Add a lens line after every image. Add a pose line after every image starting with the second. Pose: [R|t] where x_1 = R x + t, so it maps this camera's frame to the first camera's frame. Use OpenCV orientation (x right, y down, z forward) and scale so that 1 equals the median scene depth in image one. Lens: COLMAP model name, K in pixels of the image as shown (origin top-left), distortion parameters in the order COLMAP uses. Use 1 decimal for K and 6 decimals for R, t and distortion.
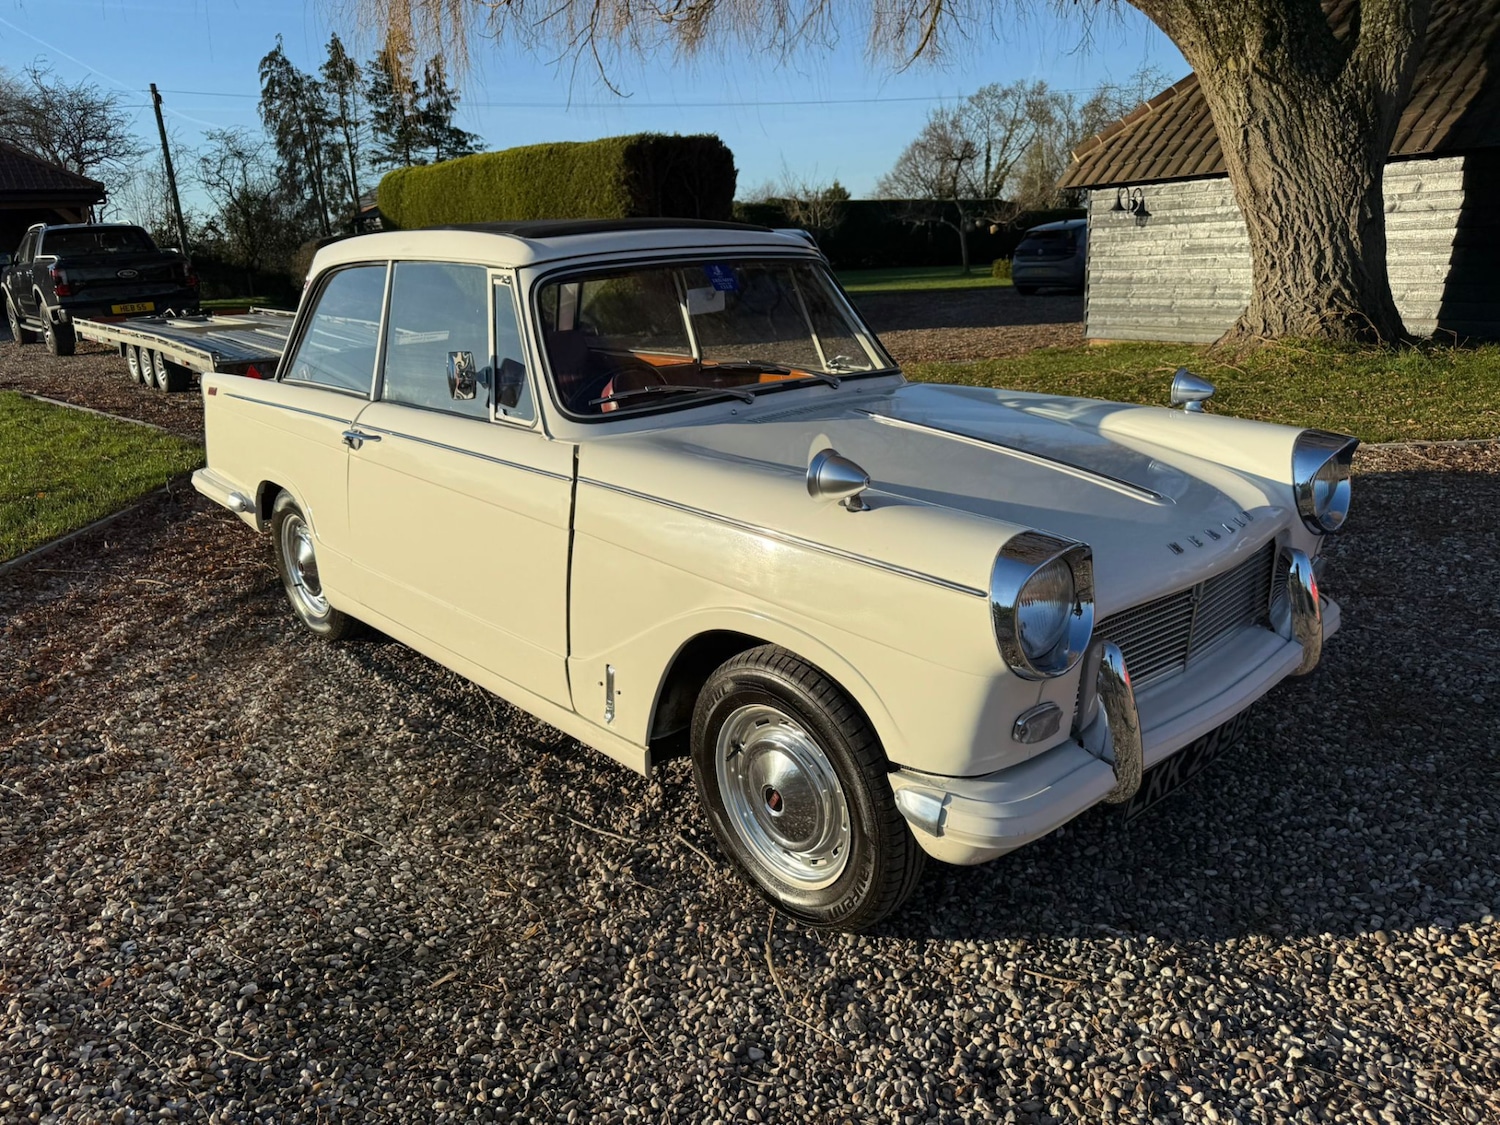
lens RADIAL K [[1060.3, 0, 744.6], [0, 1060.3, 557.2], [0, 0, 1]] dist [0.005607, -0.007798]
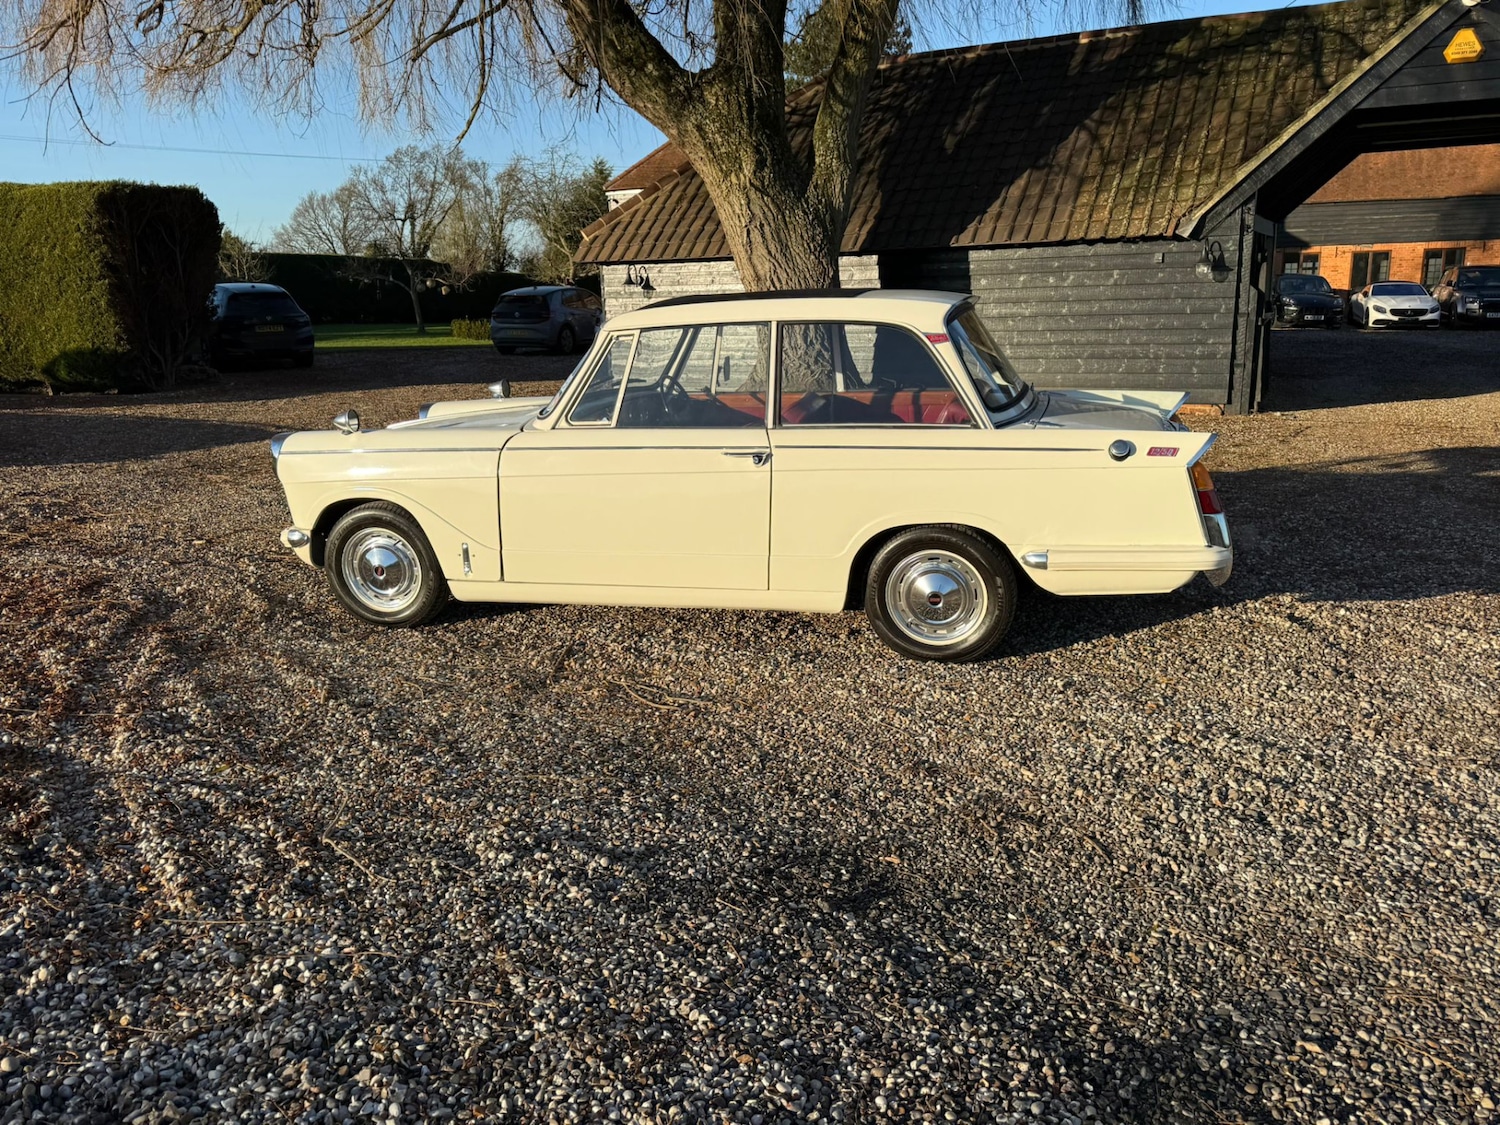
lens RADIAL K [[1072.4, 0, 722.9], [0, 1072.4, 566.3], [0, 0, 1]] dist [0.109688, -0.173743]
pose [[0.878551, -0.091556, 0.468791, -0.215653], [0.114988, 0.993133, -0.021536, 0.035116], [-0.463600, 0.072826, 0.883047, -0.131836]]
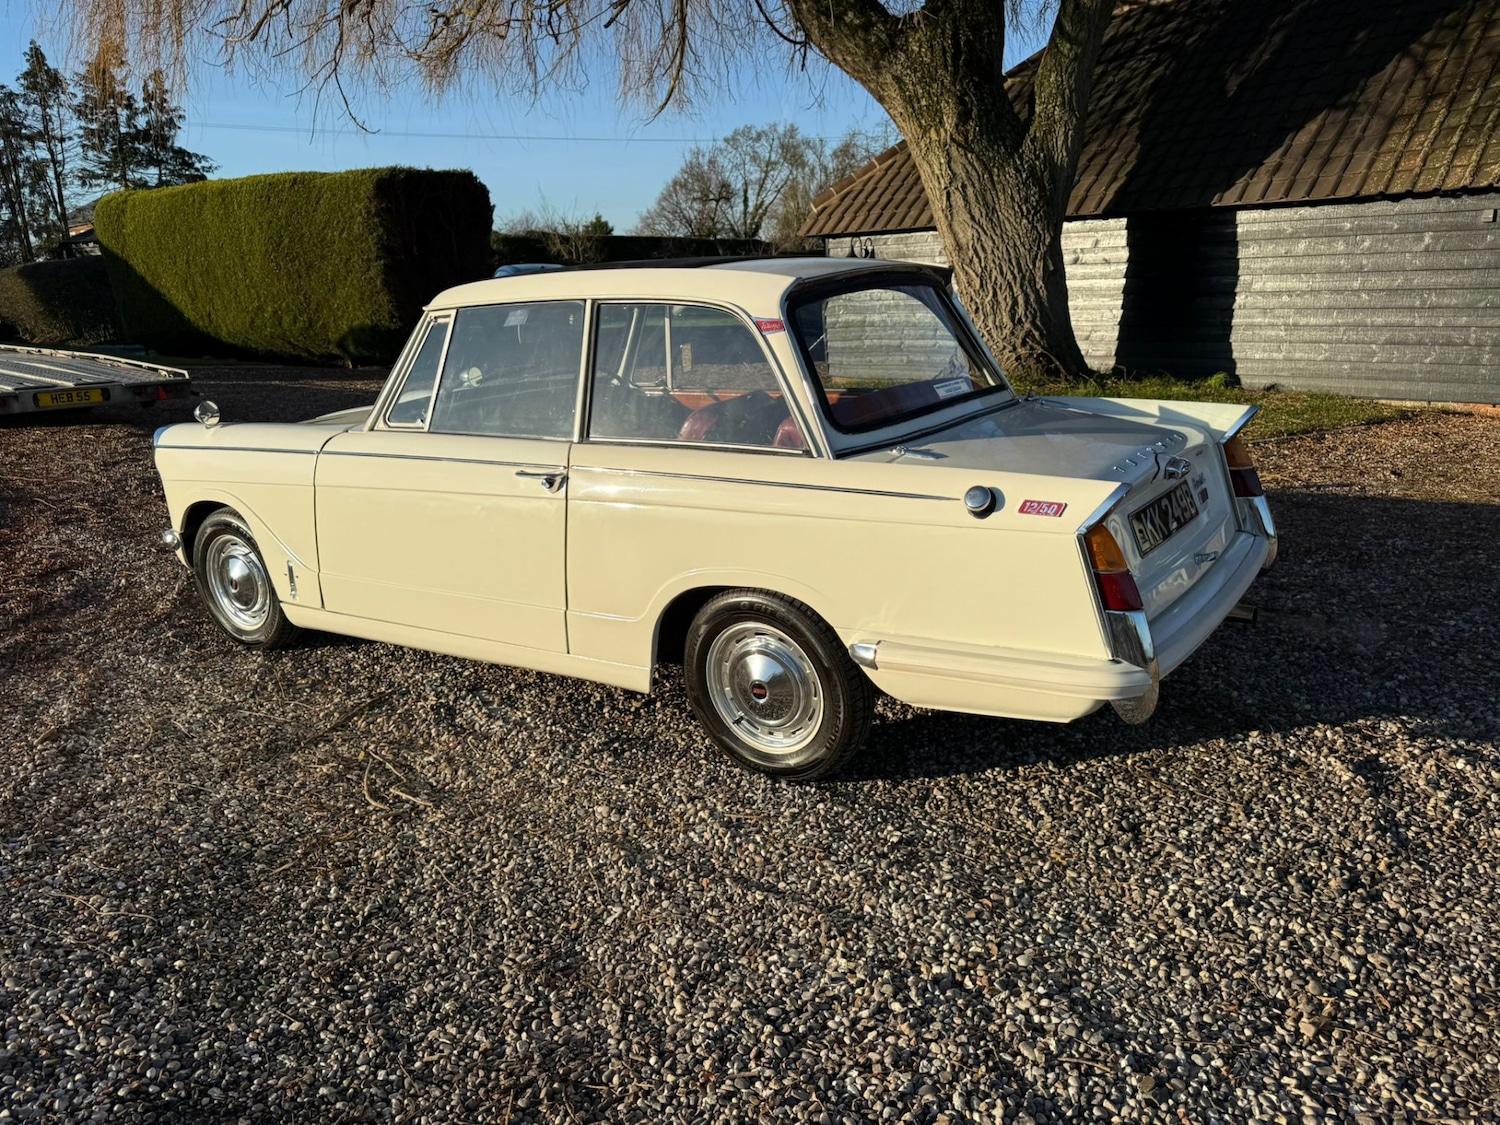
lens RADIAL K [[1086.5, 0, 733.2], [0, 1086.5, 561.2], [0, 0, 1]] dist [0.043223, -0.054966]
pose [[0.979857, -0.034576, 0.196683, 0.000357], [0.041247, 0.998701, -0.029922, 0.020139], [-0.195392, 0.037432, 0.980011, -0.091257]]
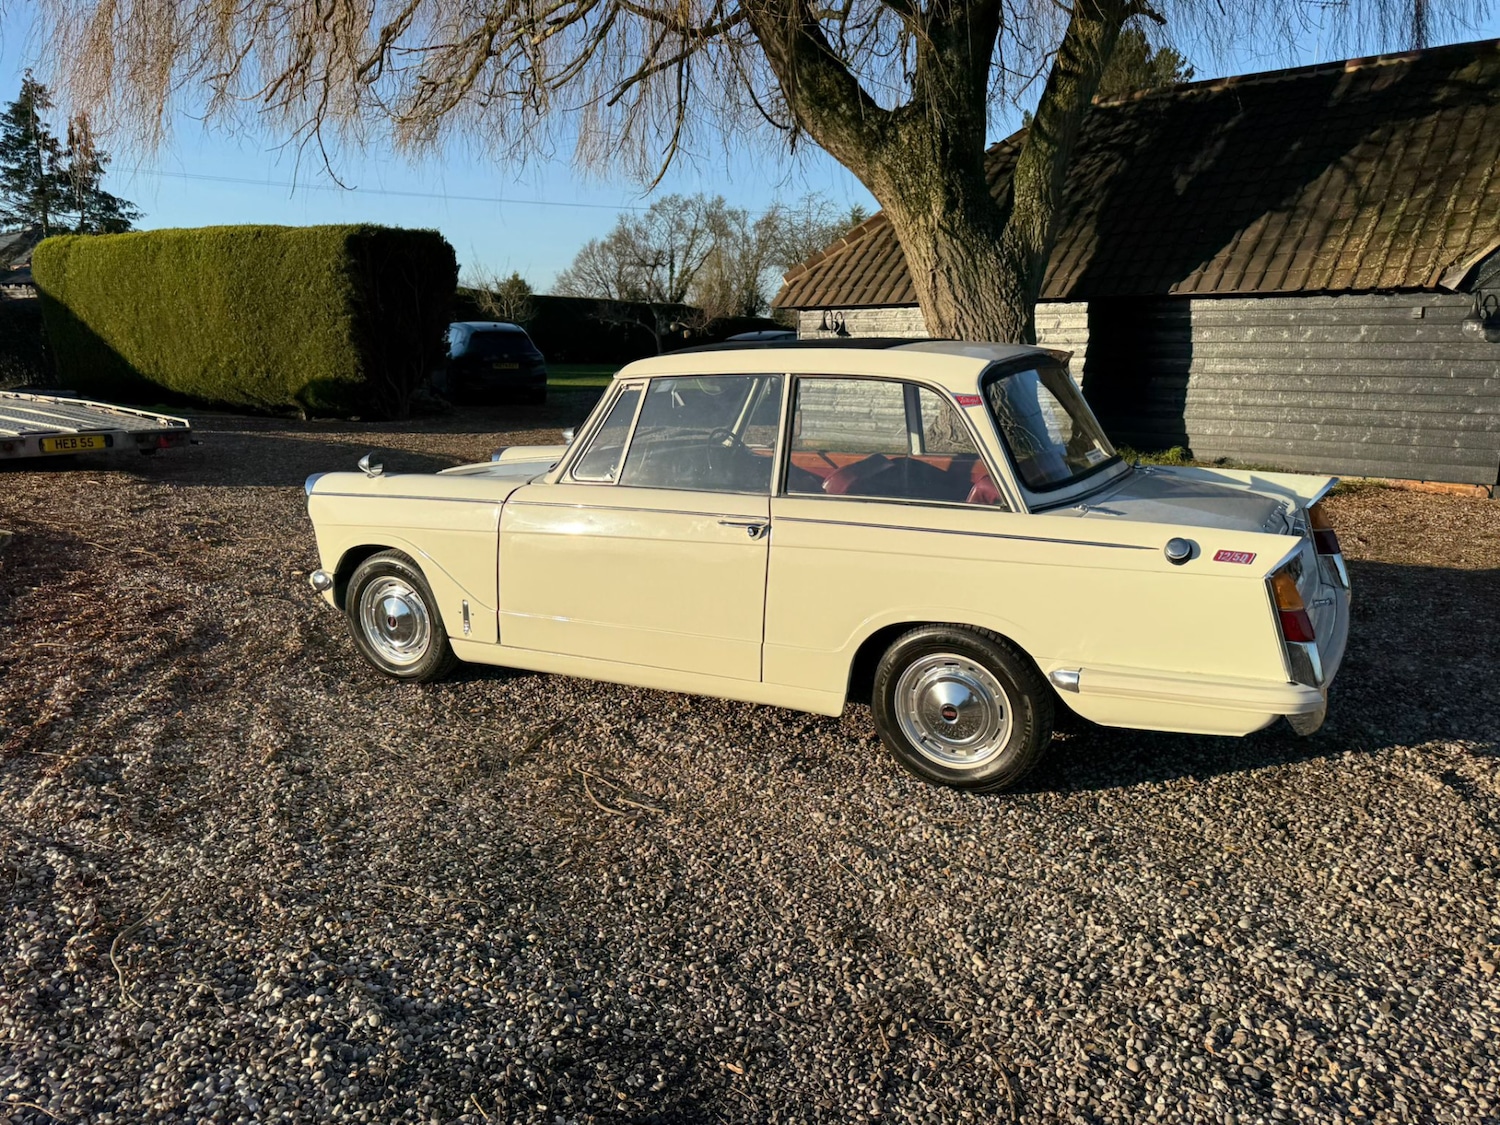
lens RADIAL K [[1080.5, 0, 732.5], [0, 1080.5, 580.8], [0, 0, 1]] dist [0.046614, -0.050081]
pose [[0.960787, -0.013705, 0.276948, -0.103813], [0.032621, 0.997429, -0.063809, 0.025172], [-0.275361, 0.070341, 0.958764, -0.114621]]
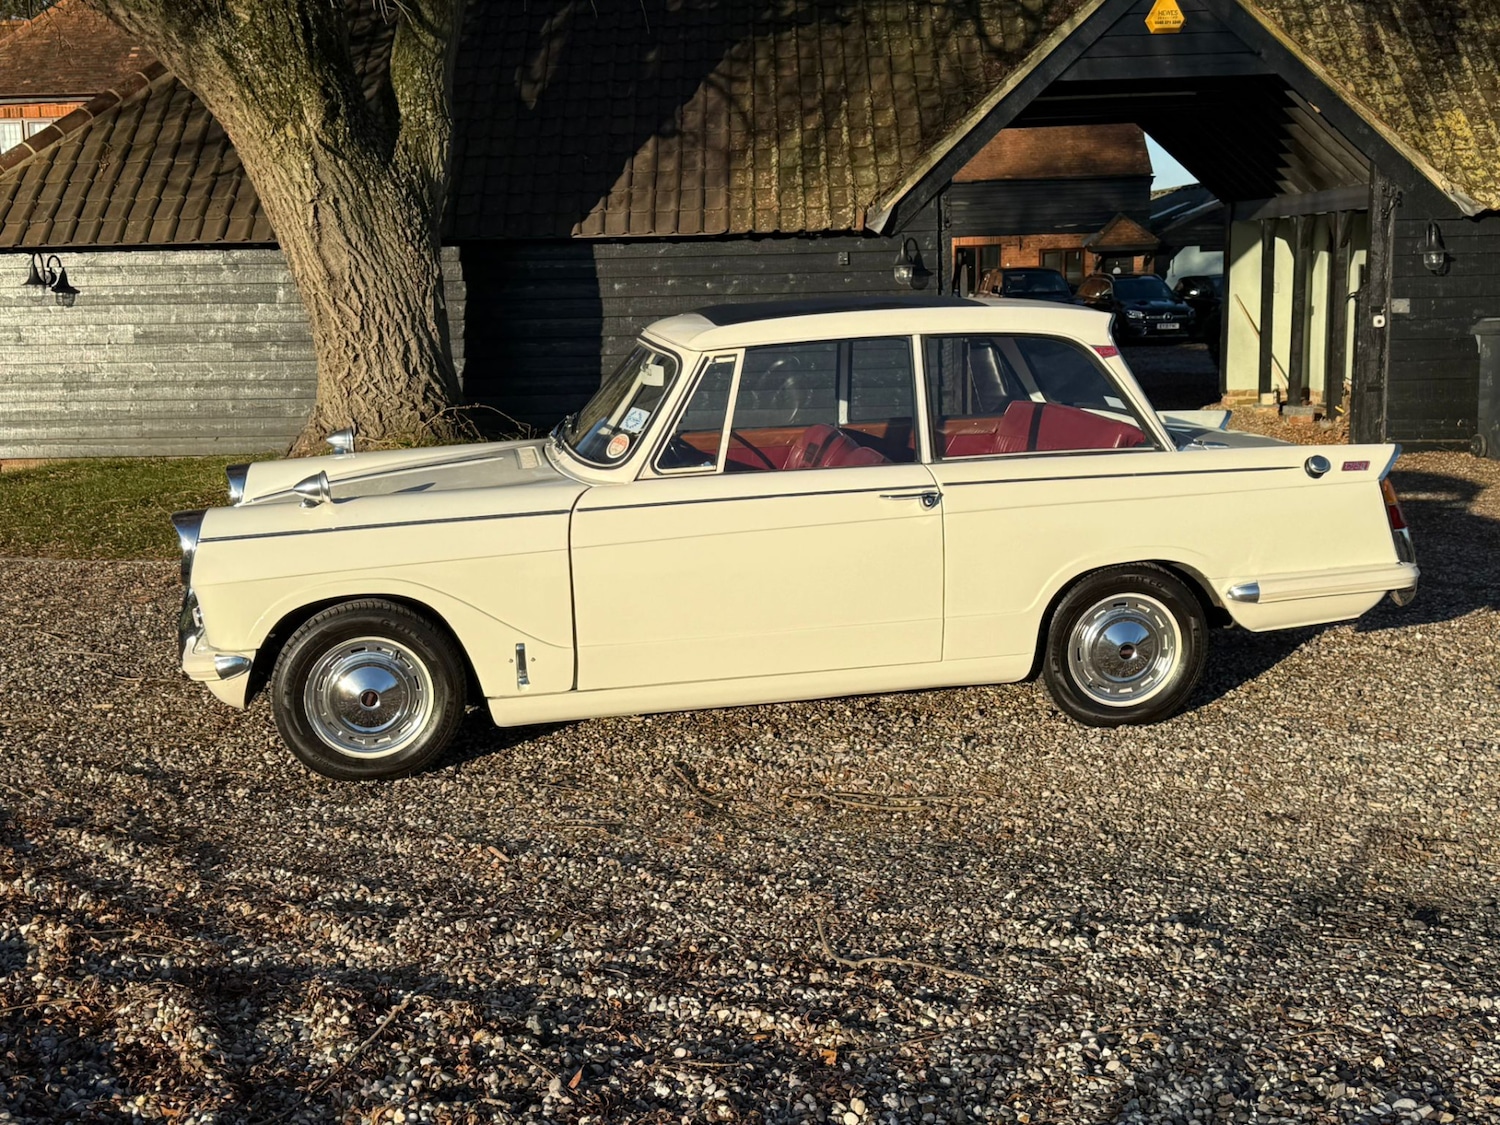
lens RADIAL K [[1711.4, 0, 692.4], [0, 1711.4, 569.1], [0, 0, 1]] dist [0.206189, -0.513278]
pose [[0.588743, -0.100405, 0.802060, -0.509862], [0.219478, 0.974835, -0.039072, 0.010911], [-0.777953, 0.199038, 0.595964, -0.028732]]
